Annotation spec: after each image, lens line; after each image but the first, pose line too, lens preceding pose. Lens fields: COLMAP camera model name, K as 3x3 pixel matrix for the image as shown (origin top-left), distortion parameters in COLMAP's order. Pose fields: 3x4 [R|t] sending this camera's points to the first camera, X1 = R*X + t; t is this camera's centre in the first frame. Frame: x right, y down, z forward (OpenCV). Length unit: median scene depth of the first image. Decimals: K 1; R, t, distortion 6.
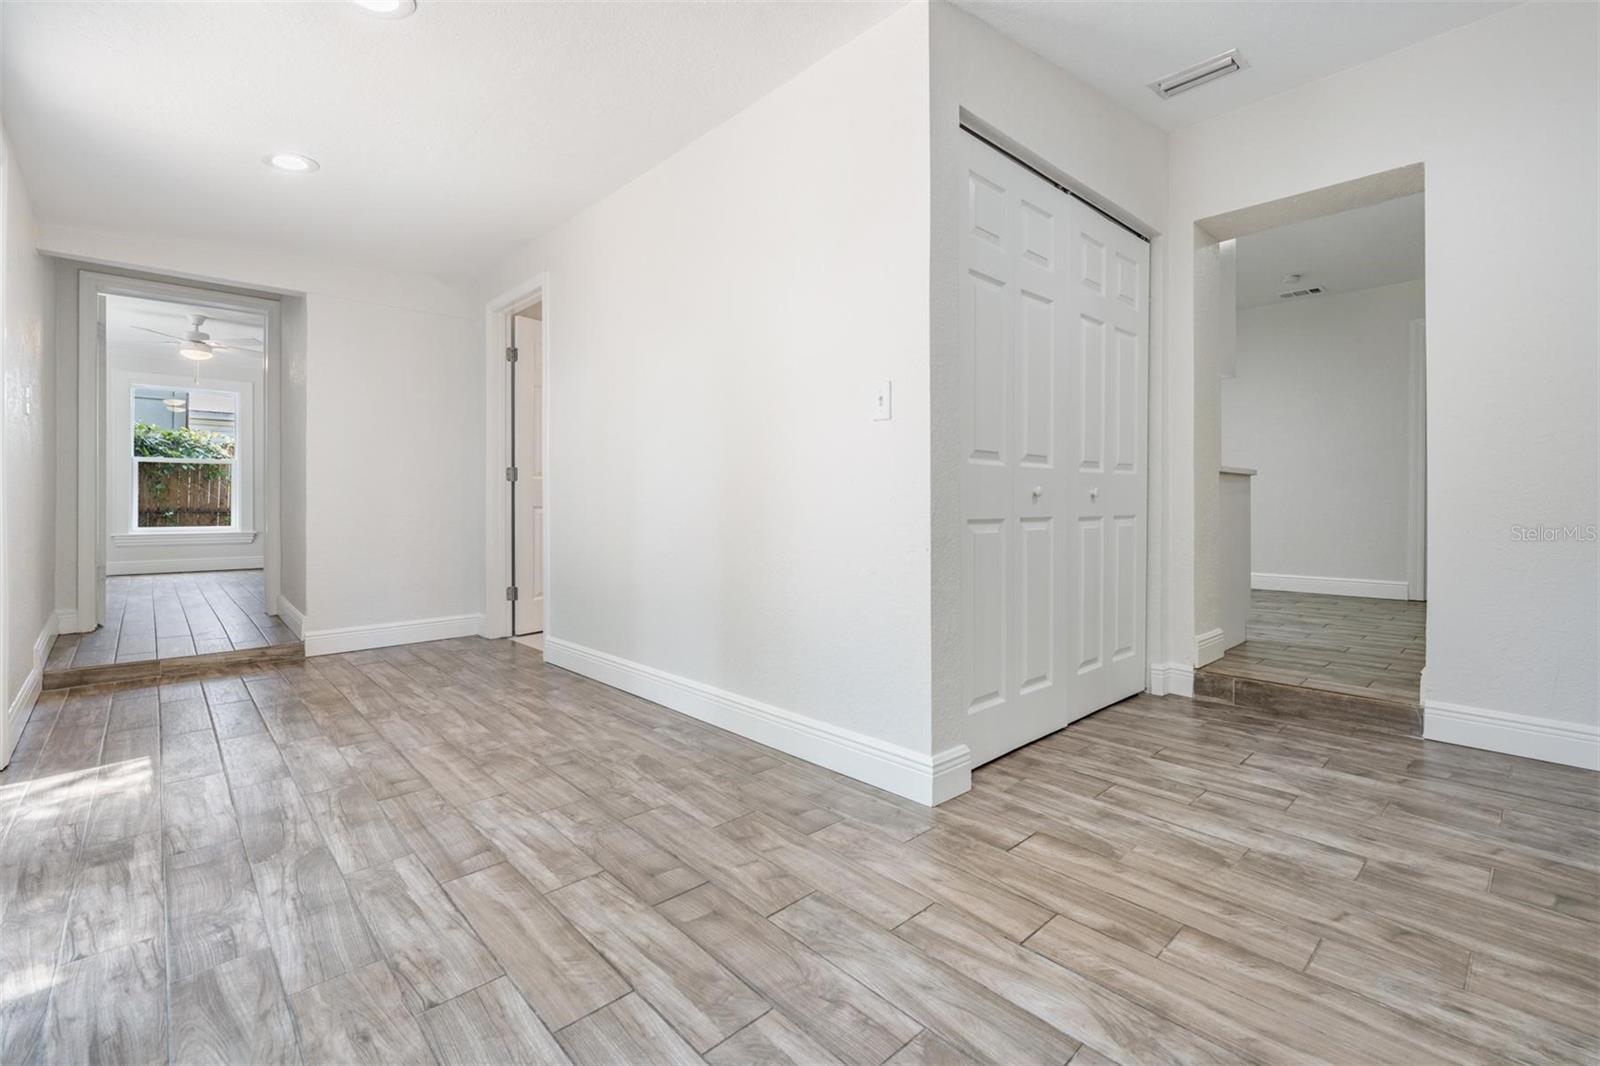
lens RADIAL K [[715.0, 0, 806.2], [0, 715.0, 498.6], [0, 0, 1]] dist [0.005986, -0.002318]
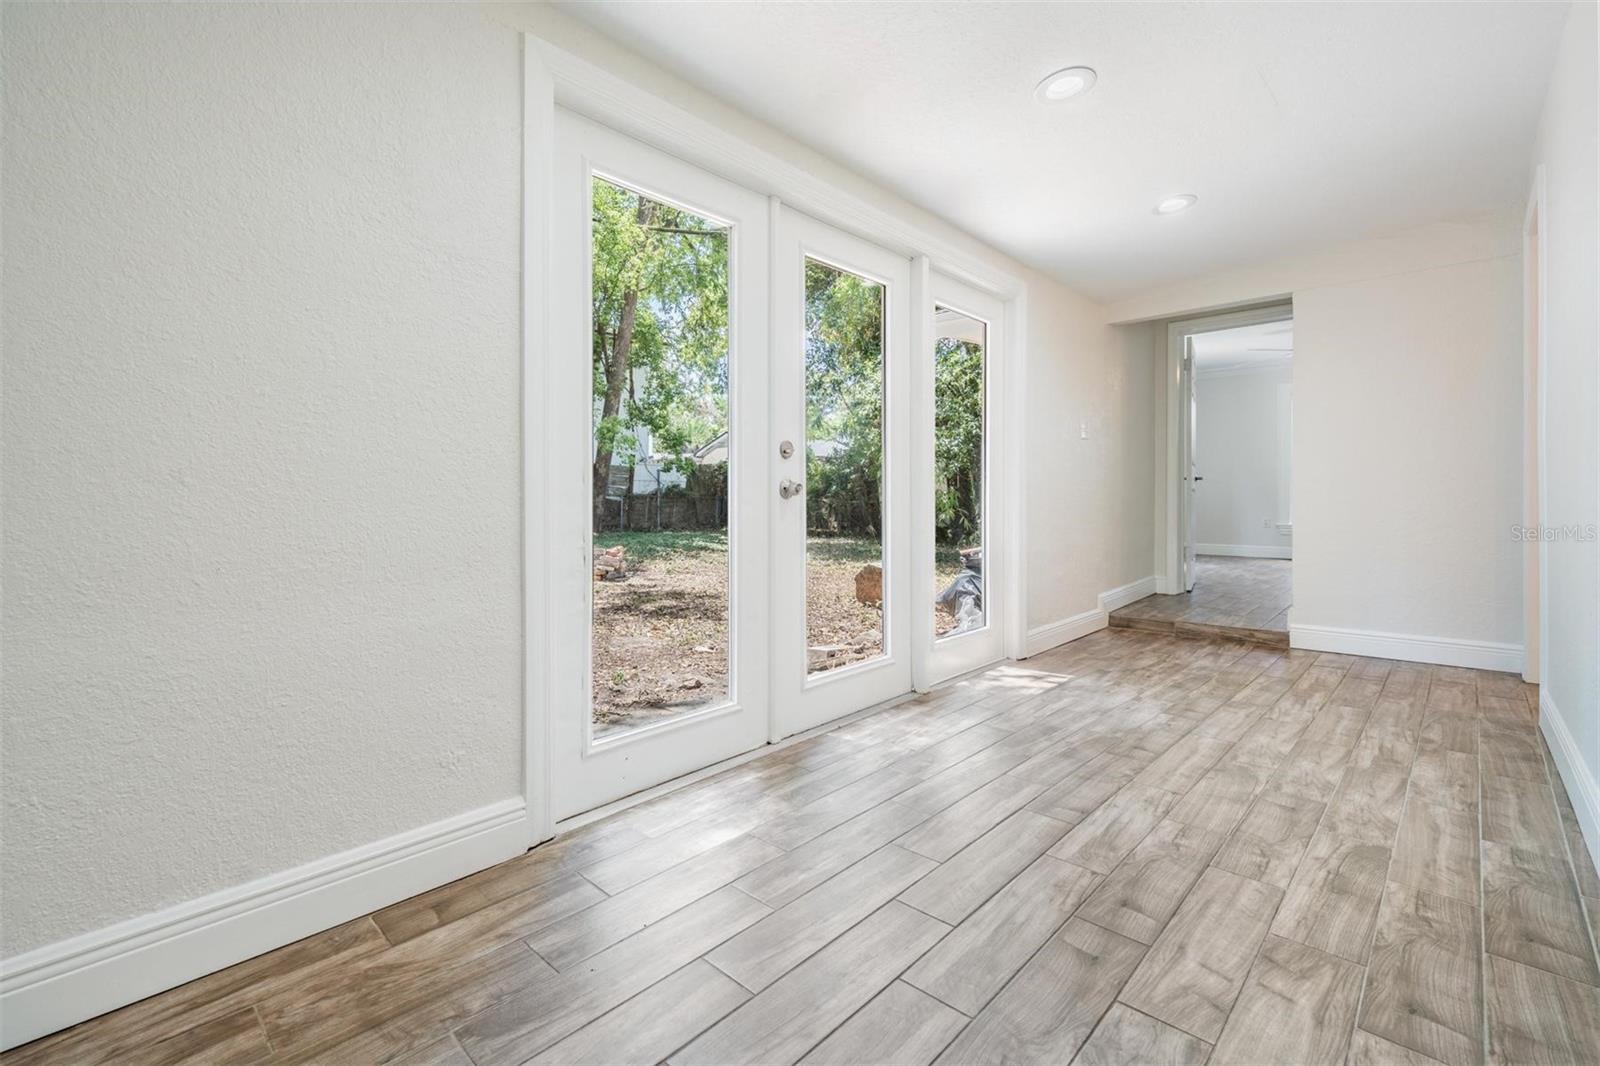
lens RADIAL K [[715.0, 0, 789.8], [0, 715.0, 505.7], [0, 0, 1]] dist [0.005986, -0.002318]
pose [[0.051160, 0.013603, -0.998598, 0.543887], [0.005898, 0.999886, 0.013922, -0.003425], [0.998673, -0.006602, 0.051073, 0.420827]]
